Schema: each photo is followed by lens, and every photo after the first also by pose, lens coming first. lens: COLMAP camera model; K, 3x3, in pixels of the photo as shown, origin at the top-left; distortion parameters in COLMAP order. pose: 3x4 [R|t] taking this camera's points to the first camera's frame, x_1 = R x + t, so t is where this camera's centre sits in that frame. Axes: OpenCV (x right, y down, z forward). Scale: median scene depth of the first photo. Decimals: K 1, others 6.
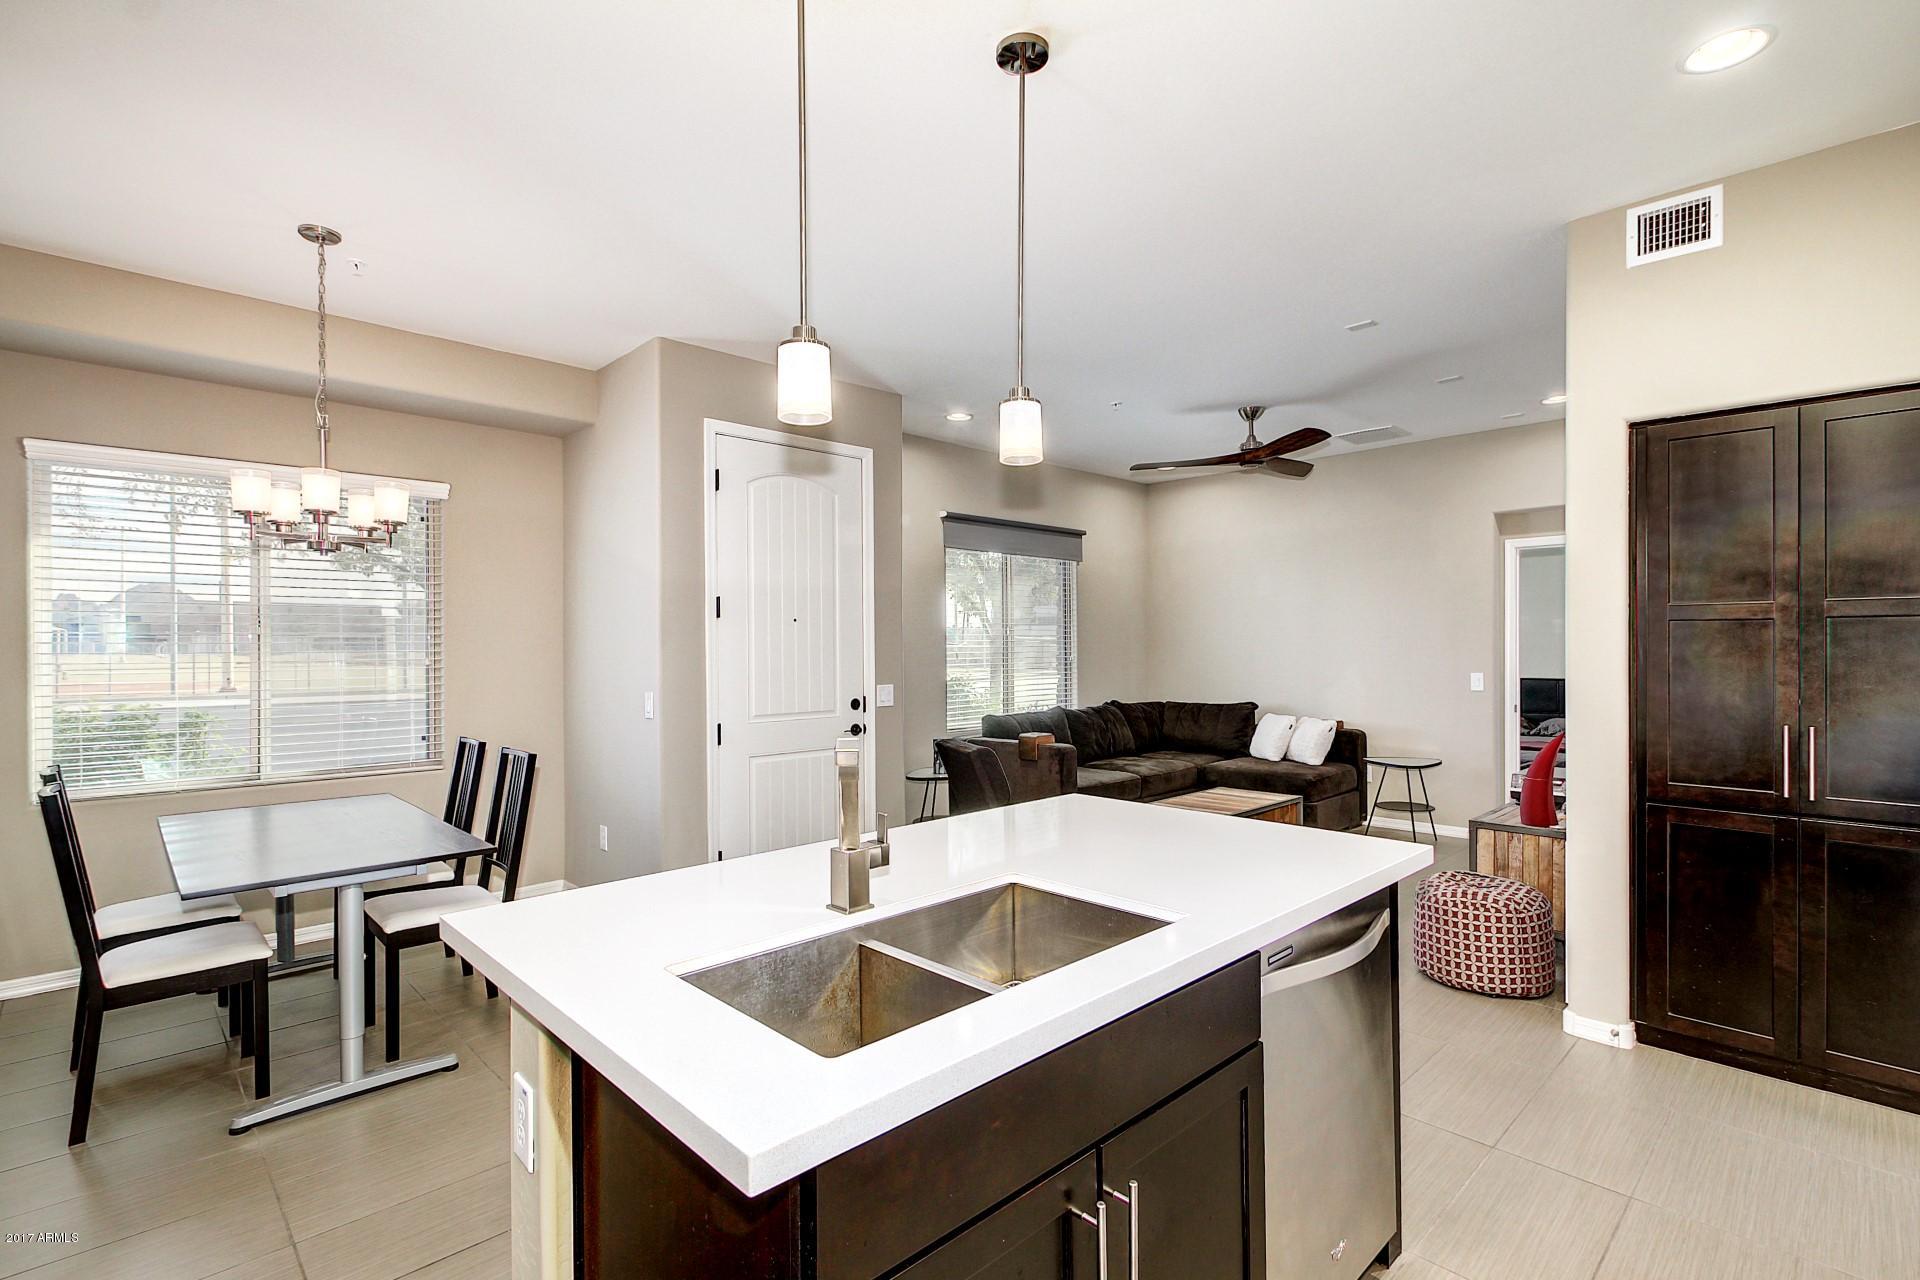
lens RADIAL K [[886.0, 0, 960.0], [0, 886.0, 640.0], [0, 0, 1]] dist [-0.005975, -0.000804]
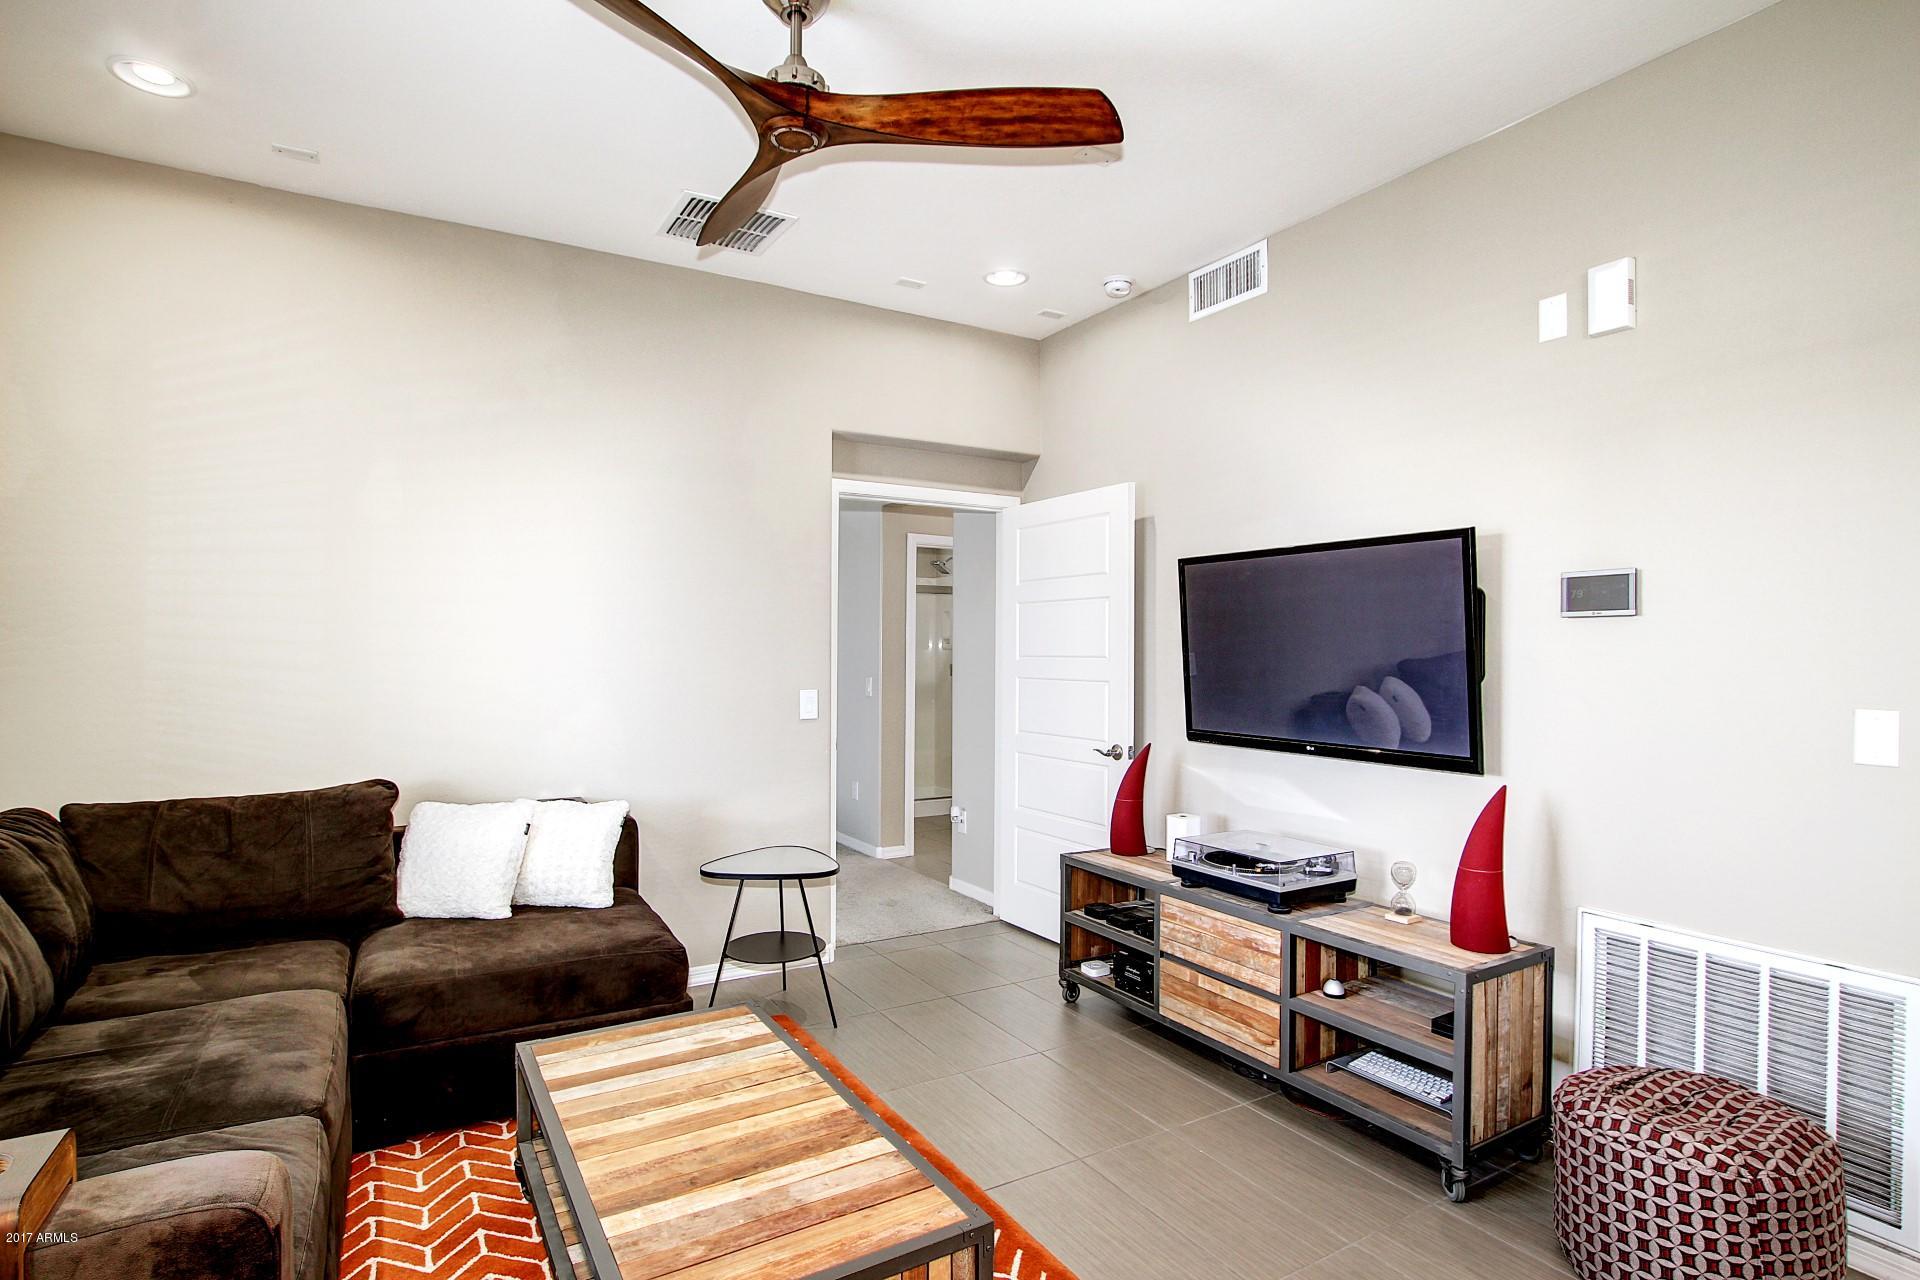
lens RADIAL K [[973.3, 0, 884.2], [0, 973.3, 642.9], [0, 0, 1]] dist [-0.002406, -0.000629]
pose [[0.280644, 0.018236, 0.959639, -0.035283], [-0.016723, 0.999761, -0.014108, 0.013551], [-0.959666, -0.012089, 0.280882, 0.858944]]
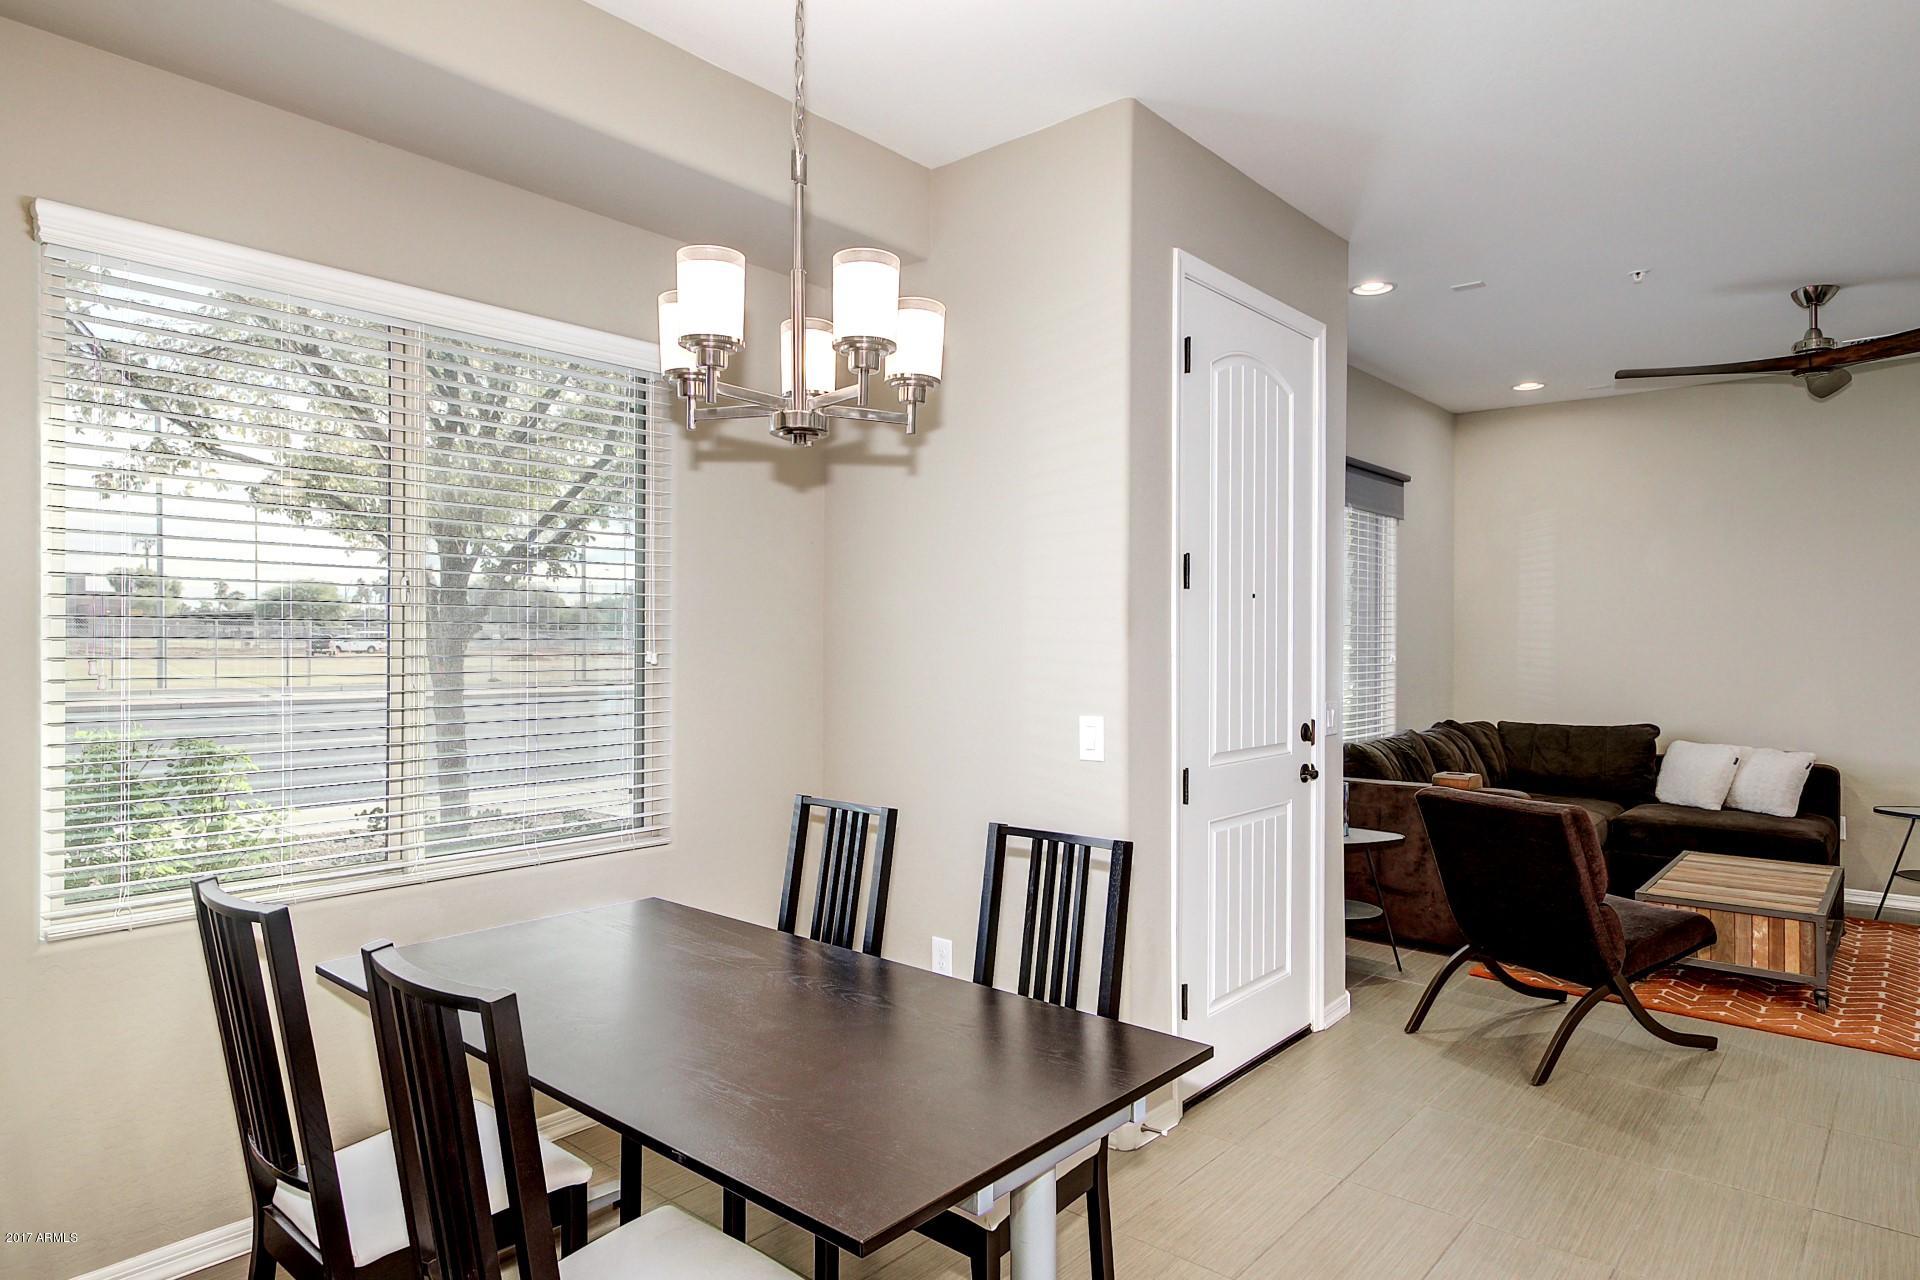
lens RADIAL K [[1125.2, 0, 949.4], [0, 1125.2, 647.4], [0, 0, 1]] dist [-0.012794, -0.001726]
pose [[0.995976, 0.009248, 0.089136, -0.395658], [-0.010260, 0.999888, 0.010896, 0.006010], [-0.089026, -0.011767, 0.995960, 0.214244]]
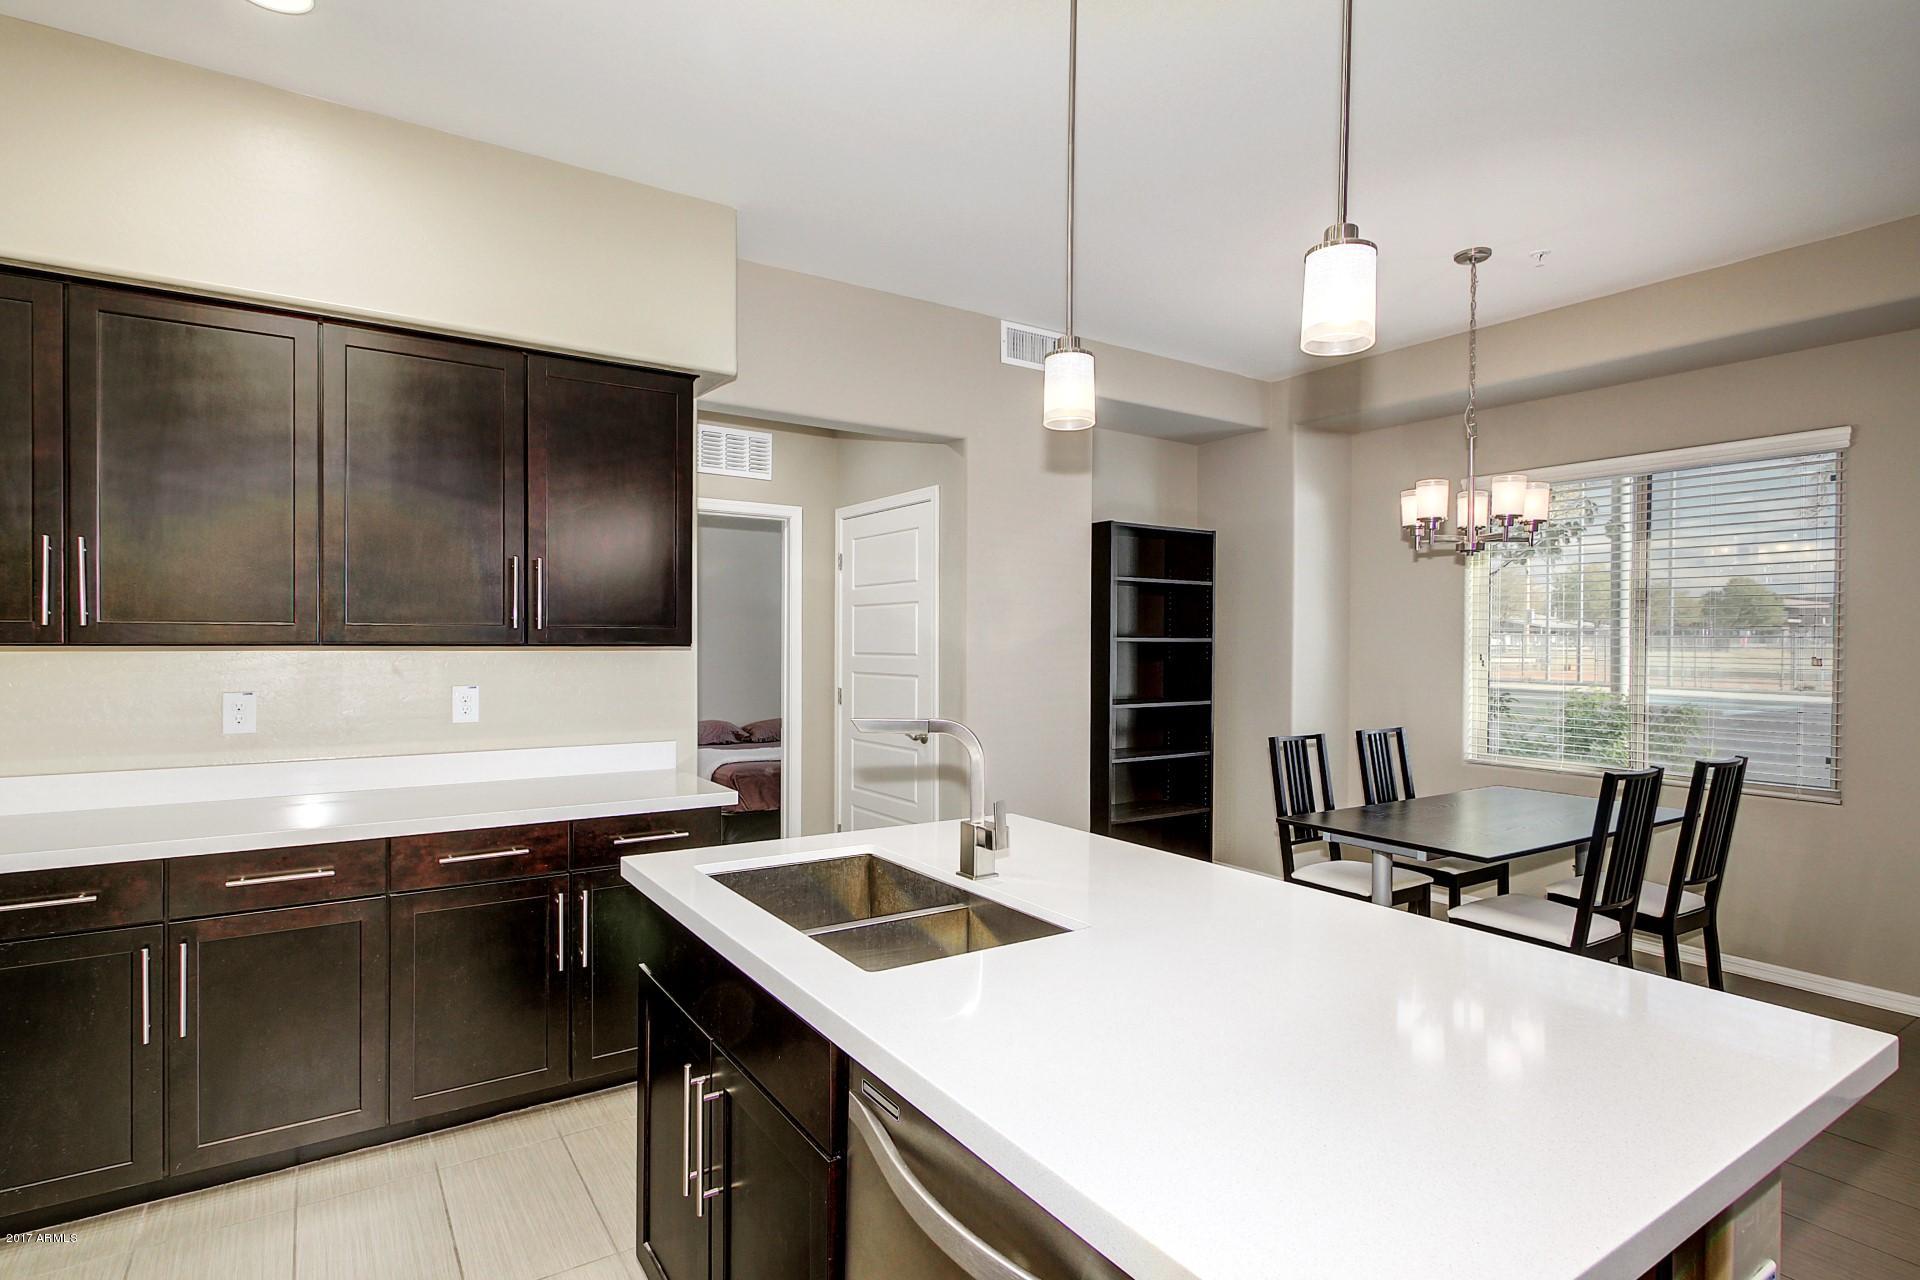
lens RADIAL K [[966.5, 0, 960.0], [0, 966.5, 640.0], [0, 0, 1]] dist [0.001432, -0.000254]
pose [[-0.175218, 0.006179, -0.984510, 0.311157], [0.001556, 0.999981, 0.005999, -0.001380], [0.984528, -0.000481, -0.175224, 0.339500]]
